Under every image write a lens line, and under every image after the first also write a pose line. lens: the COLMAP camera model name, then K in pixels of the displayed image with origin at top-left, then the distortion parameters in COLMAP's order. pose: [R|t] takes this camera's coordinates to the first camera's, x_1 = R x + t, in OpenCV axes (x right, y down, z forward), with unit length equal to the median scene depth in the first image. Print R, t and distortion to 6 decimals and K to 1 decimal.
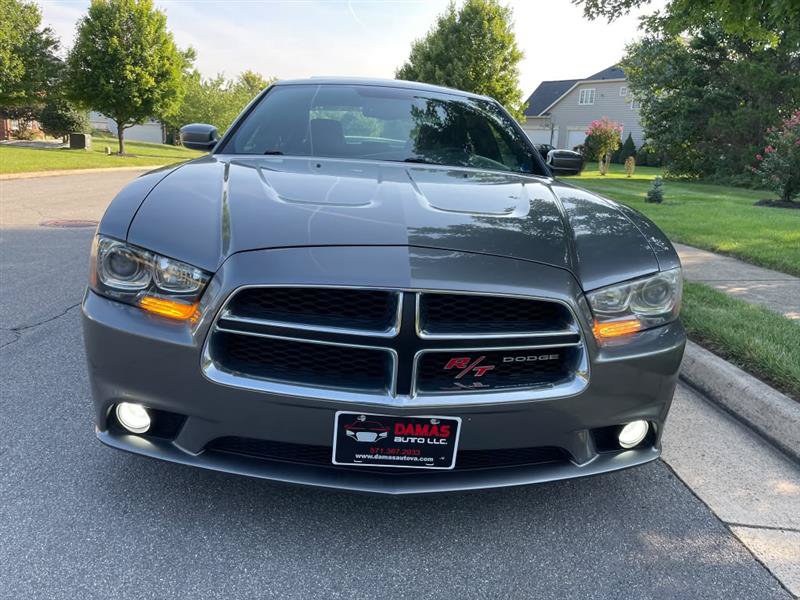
lens RADIAL K [[605.6, 0, 400.9], [0, 605.6, 298.9], [0, 0, 1]] dist [0.078312, -0.115574]
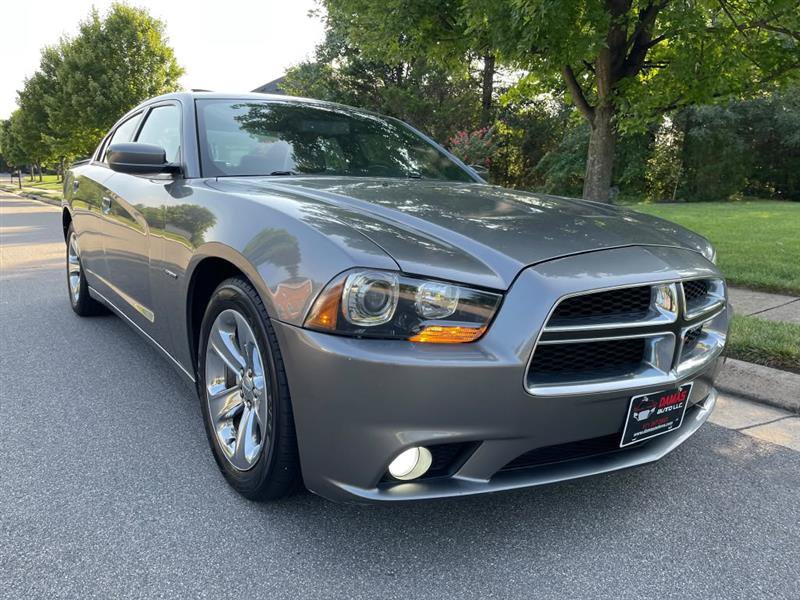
lens RADIAL K [[605.6, 0, 407.0], [0, 605.6, 295.1], [0, 0, 1]] dist [0.078312, -0.115574]
pose [[0.844970, -0.131485, 0.518399, -0.768467], [0.147841, 0.988962, 0.009862, -0.054942], [-0.513974, 0.068308, 0.855082, 0.183423]]
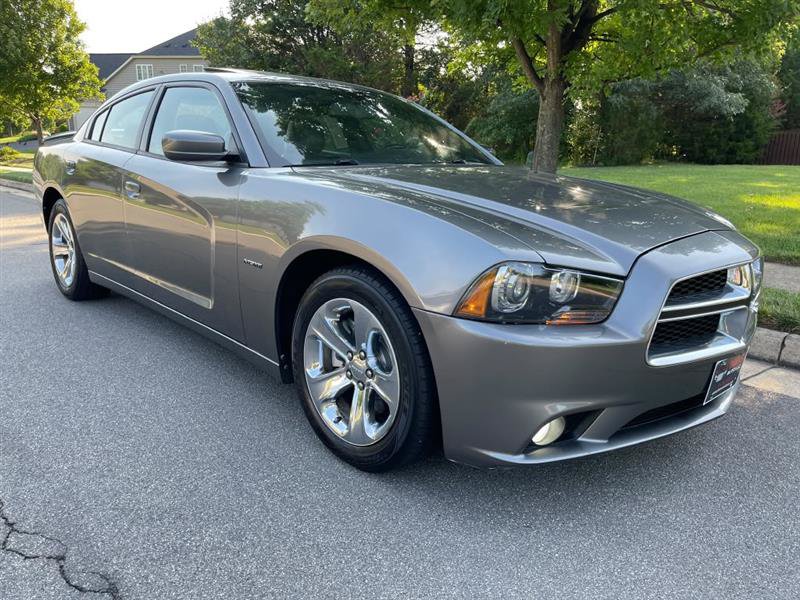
lens RADIAL K [[605.6, 0, 406.7], [0, 605.6, 295.6], [0, 0, 1]] dist [0.078312, -0.115574]
pose [[0.762426, -0.191409, 0.618118, -1.065611], [0.172539, 0.980800, 0.090898, -0.145536], [-0.623648, 0.037347, 0.780813, 0.289382]]
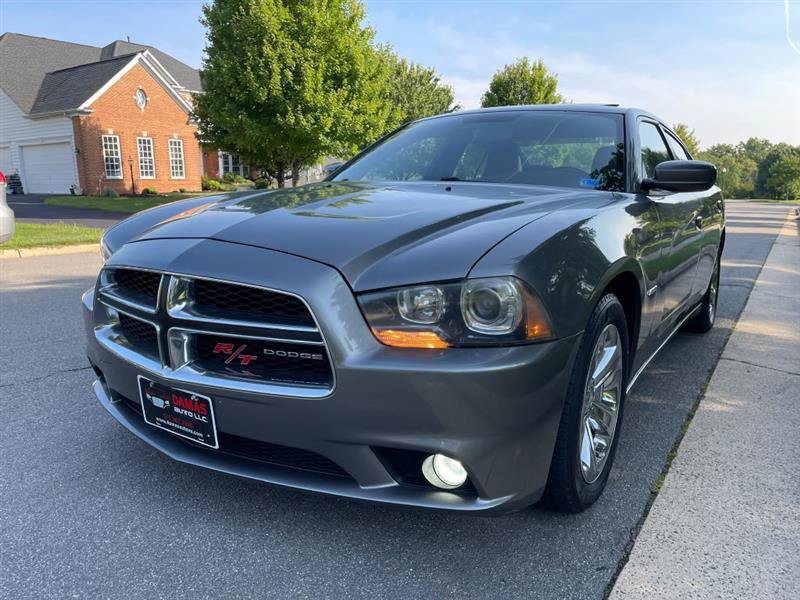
lens RADIAL K [[605.6, 0, 391.7], [0, 605.6, 294.6], [0, 0, 1]] dist [0.078312, -0.115574]
pose [[0.798874, 0.054051, -0.599065, 0.758832], [-0.108831, 0.992505, -0.055580, 0.031872], [0.591571, 0.109598, 0.798769, 0.244198]]
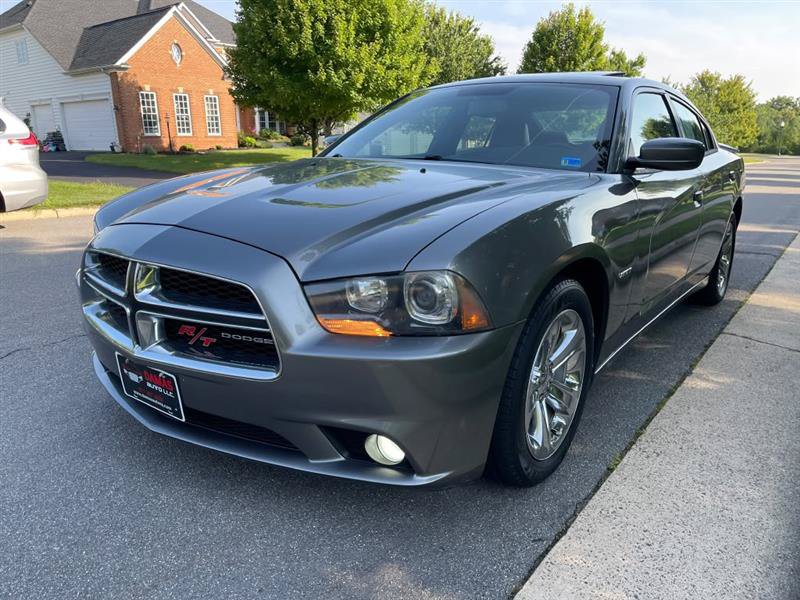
lens RADIAL K [[605.6, 0, 393.1], [0, 605.6, 303.7], [0, 0, 1]] dist [0.078312, -0.115574]
pose [[0.759824, 0.116106, -0.639678, 0.879949], [-0.121720, 0.991931, 0.035462, -0.024864], [0.638633, 0.050917, 0.767825, 0.285026]]
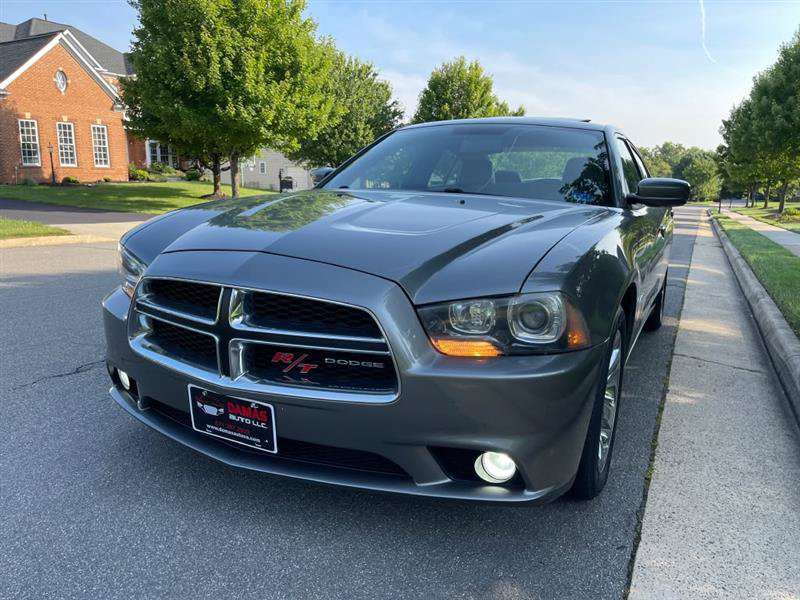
lens RADIAL K [[605.6, 0, 401.4], [0, 605.6, 304.7], [0, 0, 1]] dist [0.078312, -0.115574]
pose [[0.867700, 0.067055, -0.492545, 0.650764], [-0.101781, 0.993833, -0.044004, 0.028833], [0.486556, 0.088314, 0.869174, 0.098914]]
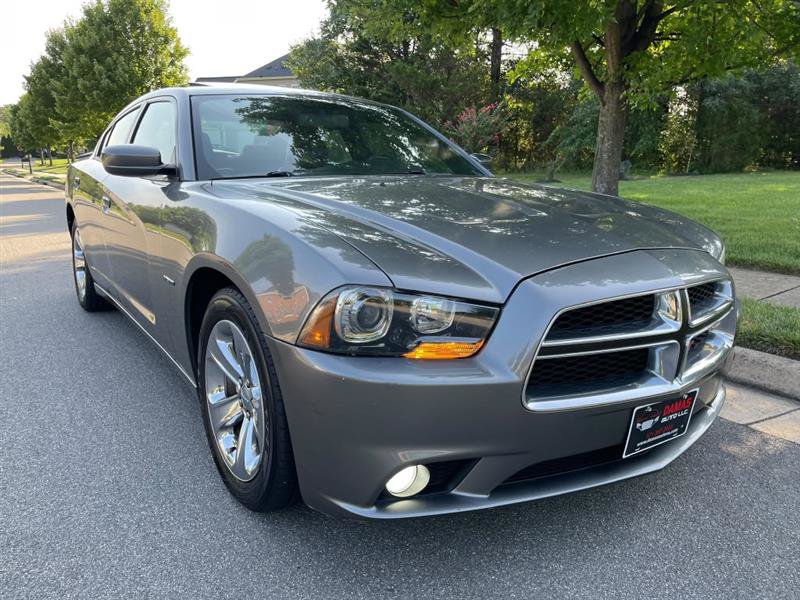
lens RADIAL K [[605.6, 0, 406.0], [0, 605.6, 295.7], [0, 0, 1]] dist [0.078312, -0.115574]
pose [[0.852816, -0.166405, 0.494989, -0.732765], [0.165762, 0.985112, 0.045583, -0.099983], [-0.495204, 0.043177, 0.867703, 0.185464]]
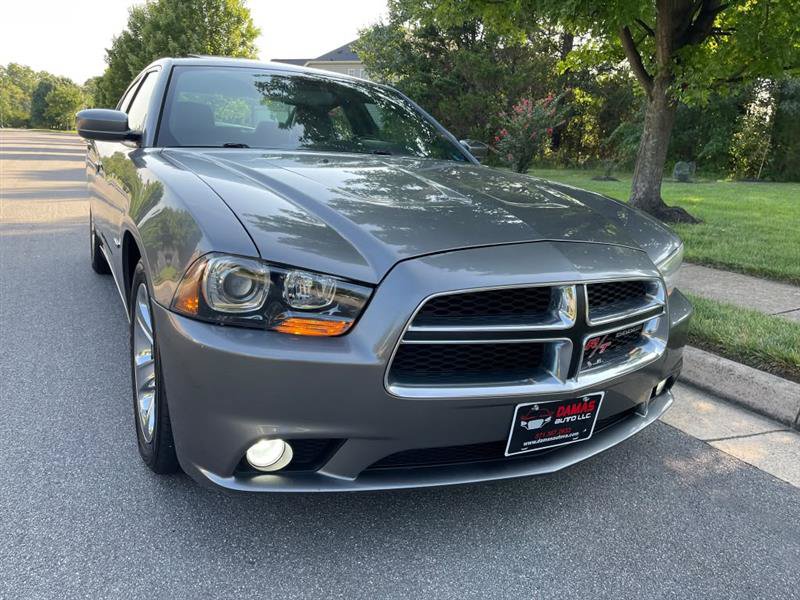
lens RADIAL K [[605.6, 0, 402.3], [0, 605.6, 296.2], [0, 0, 1]] dist [0.078312, -0.115574]
pose [[0.908350, -0.106250, 0.404489, -0.521821], [0.094161, 0.994314, 0.049728, -0.053984], [-0.407473, -0.007084, 0.913190, 0.098035]]
